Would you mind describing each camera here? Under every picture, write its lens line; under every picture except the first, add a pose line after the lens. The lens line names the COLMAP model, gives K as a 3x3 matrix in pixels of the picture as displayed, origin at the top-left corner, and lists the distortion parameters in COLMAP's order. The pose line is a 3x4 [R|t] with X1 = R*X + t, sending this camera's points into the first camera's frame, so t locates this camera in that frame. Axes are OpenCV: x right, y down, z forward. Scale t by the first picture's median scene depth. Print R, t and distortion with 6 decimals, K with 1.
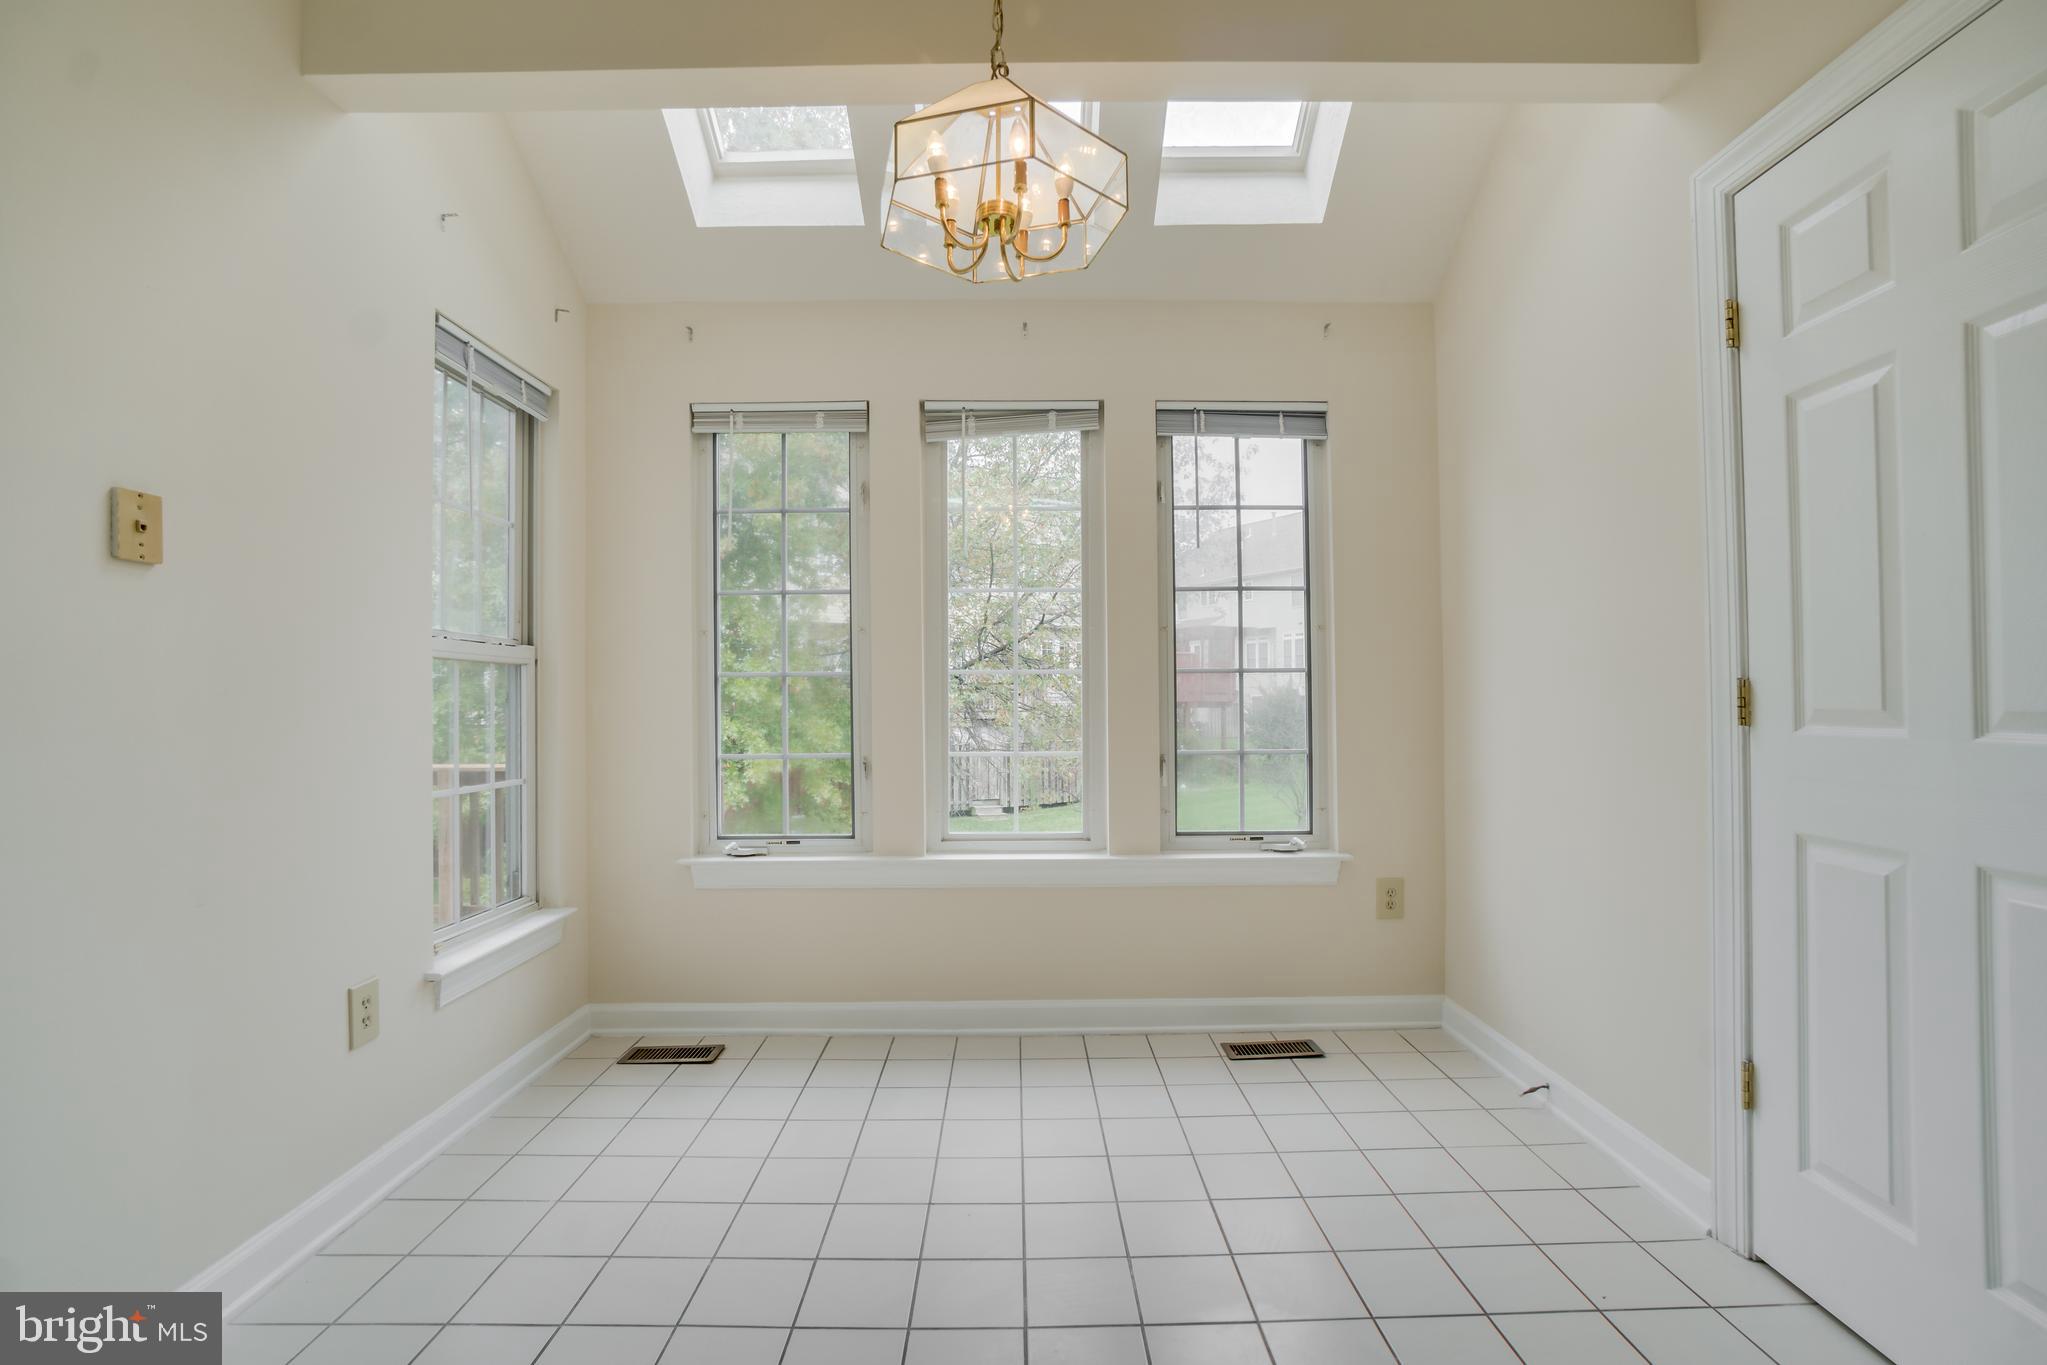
lens RADIAL K [[941.1, 0, 1018.2], [0, 941.1, 690.0], [0, 0, 1]] dist [-0.059478, 0.024317]
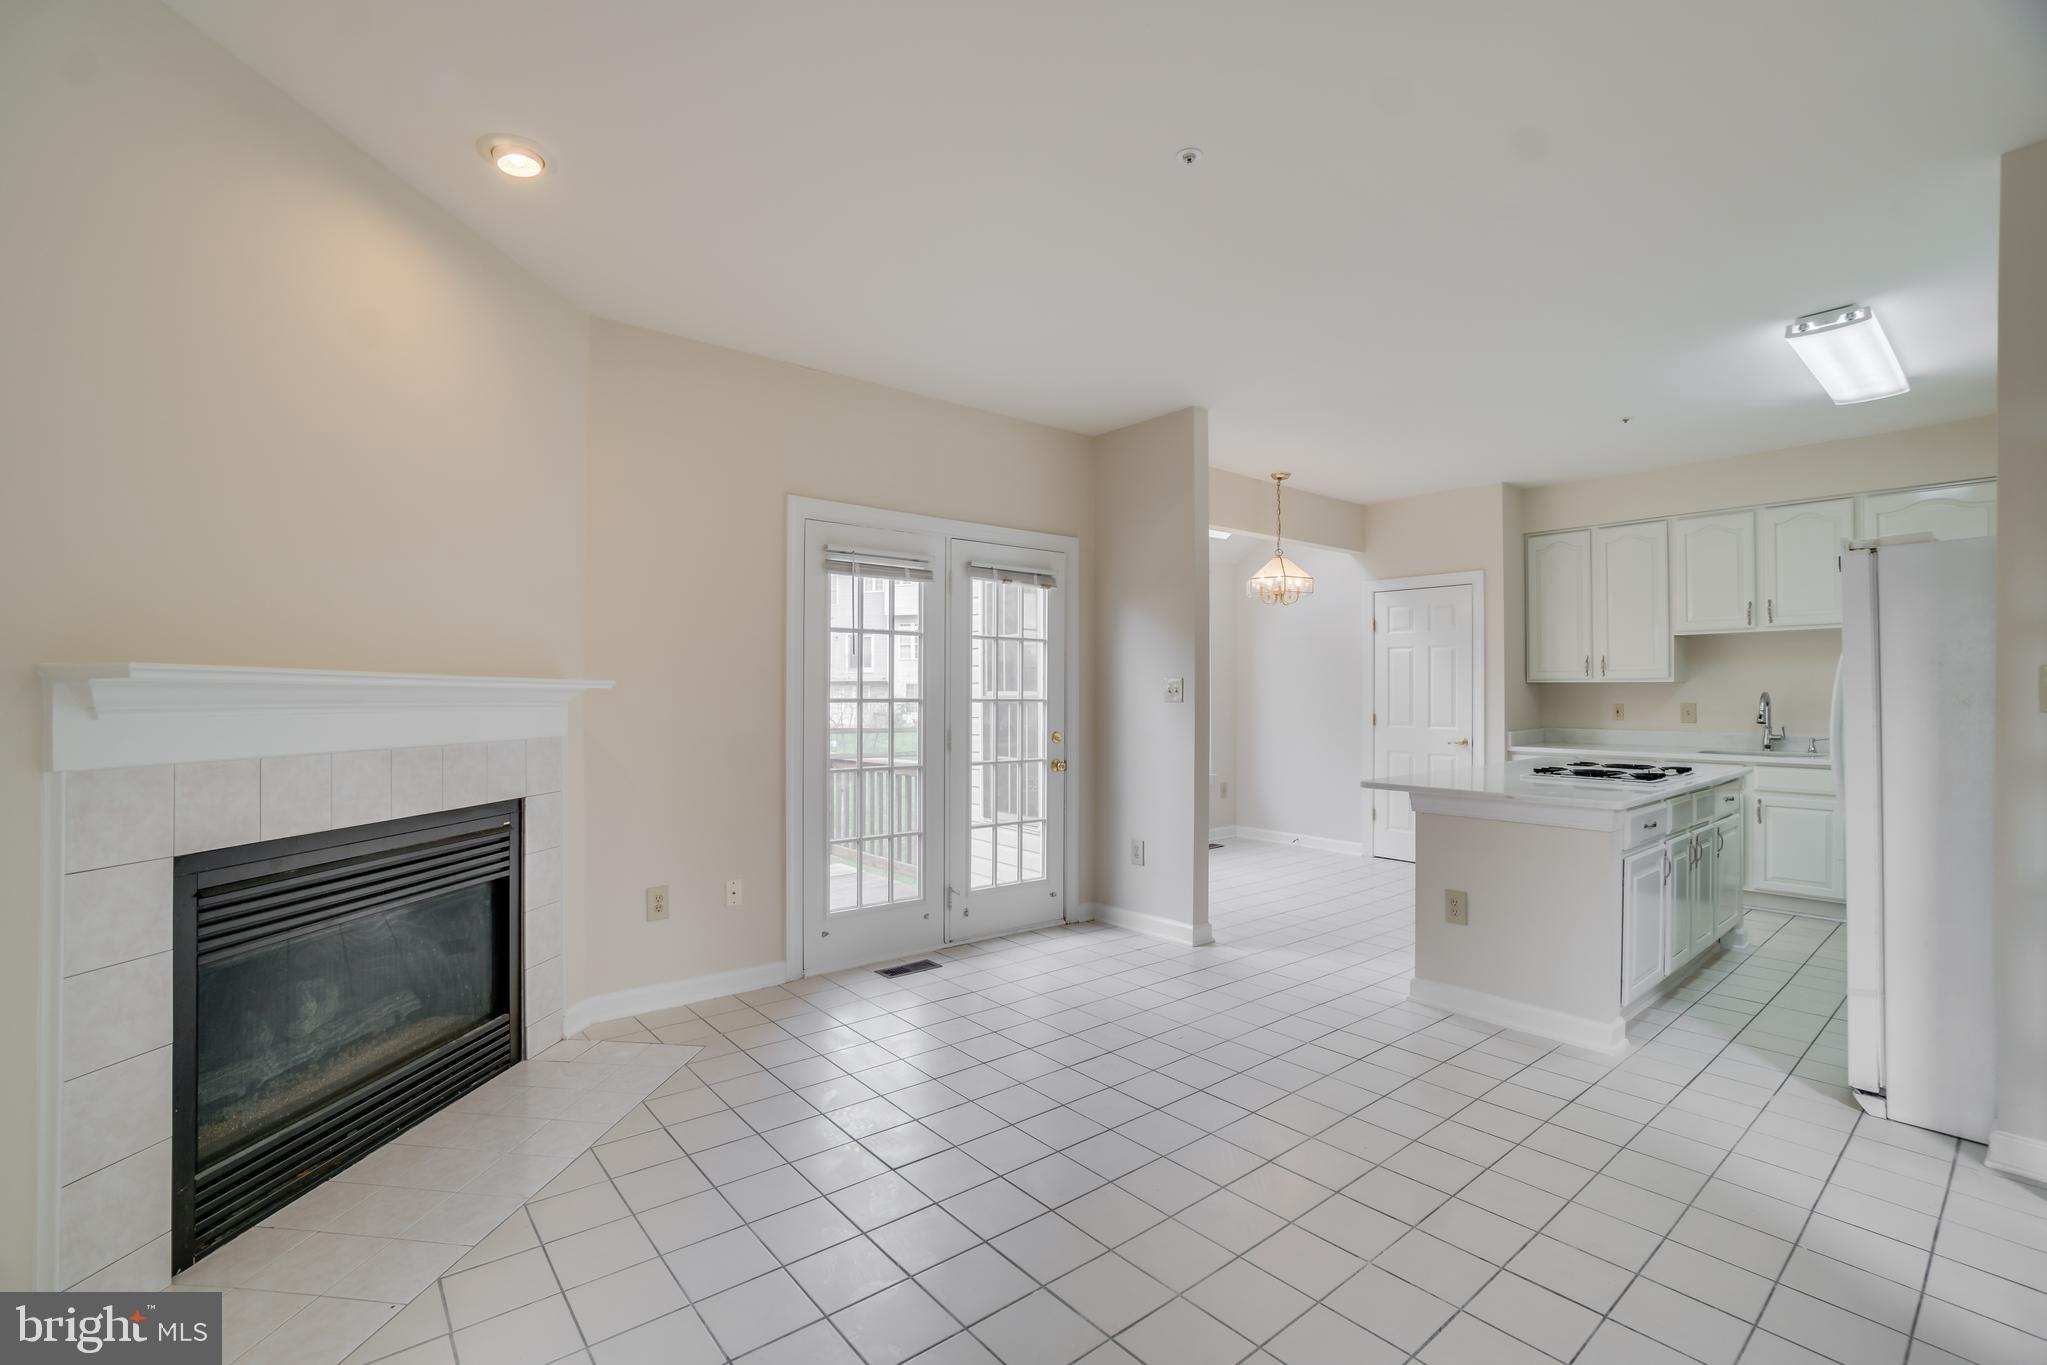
lens RADIAL K [[899.0, 0, 1018.2], [0, 899.0, 689.3], [0, 0, 1]] dist [-0.065628, 0.023808]
pose [[0.777357, 0.011244, 0.628960, -1.656683], [-0.015714, 0.999875, 0.001546, -0.057745], [-0.628864, -0.011085, 0.777436, -0.610283]]
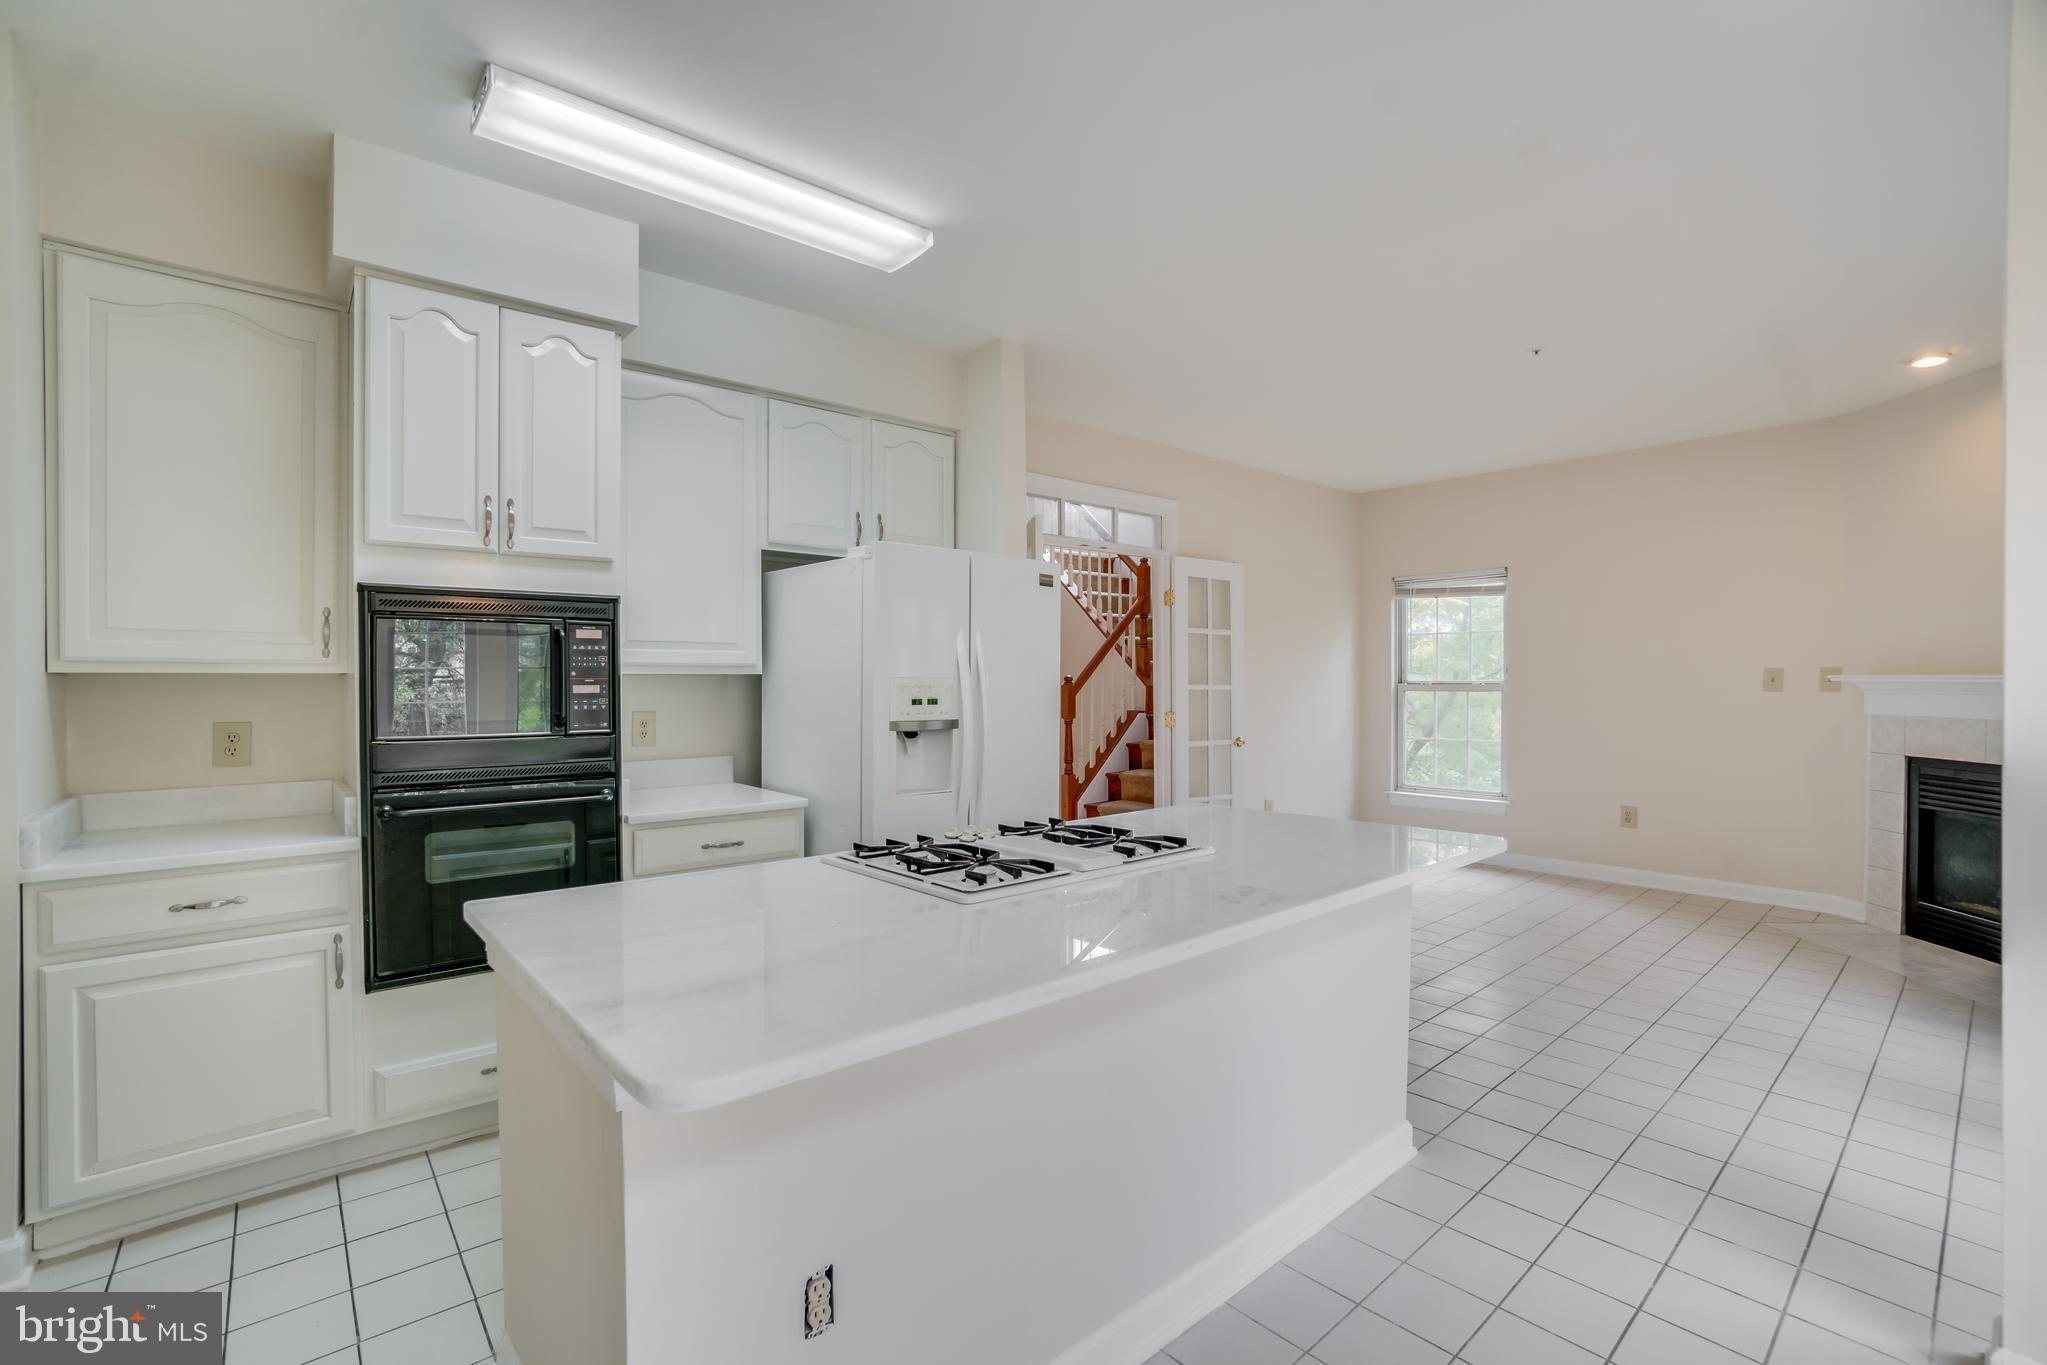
lens RADIAL K [[899.0, 0, 1018.2], [0, 899.0, 689.3], [0, 0, 1]] dist [-0.065628, 0.023808]
pose [[-0.761981, 0.014446, -0.647438, 0.298845], [0.017520, 0.999845, 0.001689, -0.068530], [0.647362, -0.010056, -0.762116, 0.362260]]
